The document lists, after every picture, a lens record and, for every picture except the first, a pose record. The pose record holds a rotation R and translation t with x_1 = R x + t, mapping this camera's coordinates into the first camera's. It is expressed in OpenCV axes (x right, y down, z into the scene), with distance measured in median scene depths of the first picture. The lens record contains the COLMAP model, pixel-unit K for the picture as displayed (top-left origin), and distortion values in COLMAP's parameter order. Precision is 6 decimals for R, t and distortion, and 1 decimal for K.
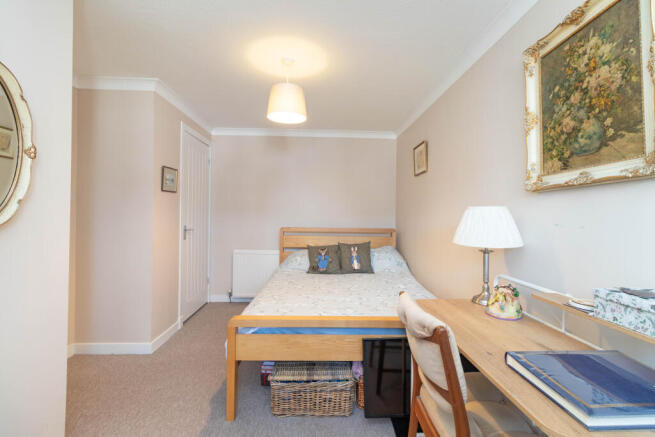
lens RADIAL K [[299.0, 0, 326.0], [0, 299.0, 212.9], [0, 0, 1]] dist [0.003027, 0.000044]
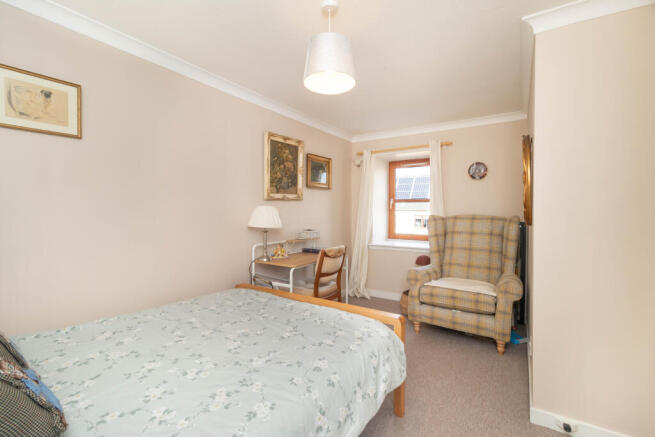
lens RADIAL K [[299.0, 0, 326.0], [0, 299.0, 212.9], [0, 0, 1]] dist [0.003027, 0.000044]
pose [[-0.822110, -0.014347, 0.569148, -0.978338], [-0.011264, 0.999897, 0.008935, -0.001728], [-0.569218, 0.000935, -0.822186, 2.870916]]
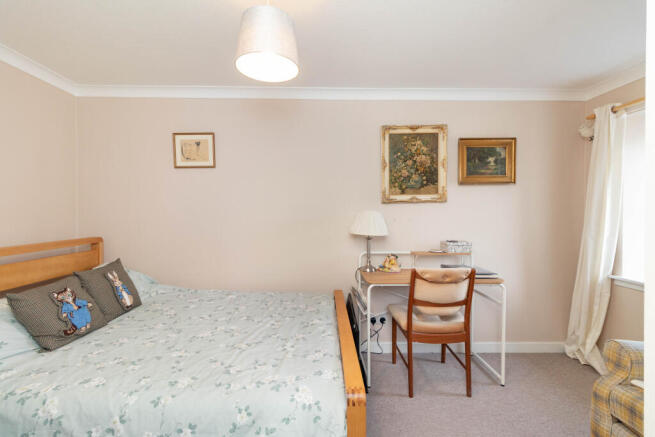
lens RADIAL K [[299.0, 0, 326.0], [0, 299.0, 212.9], [0, 0, 1]] dist [0.003027, 0.000044]
pose [[0.006002, -0.012041, 0.999909, -1.351951], [-0.005125, 0.999914, 0.012071, -0.033040], [-0.999969, -0.005197, 0.005939, 1.553792]]
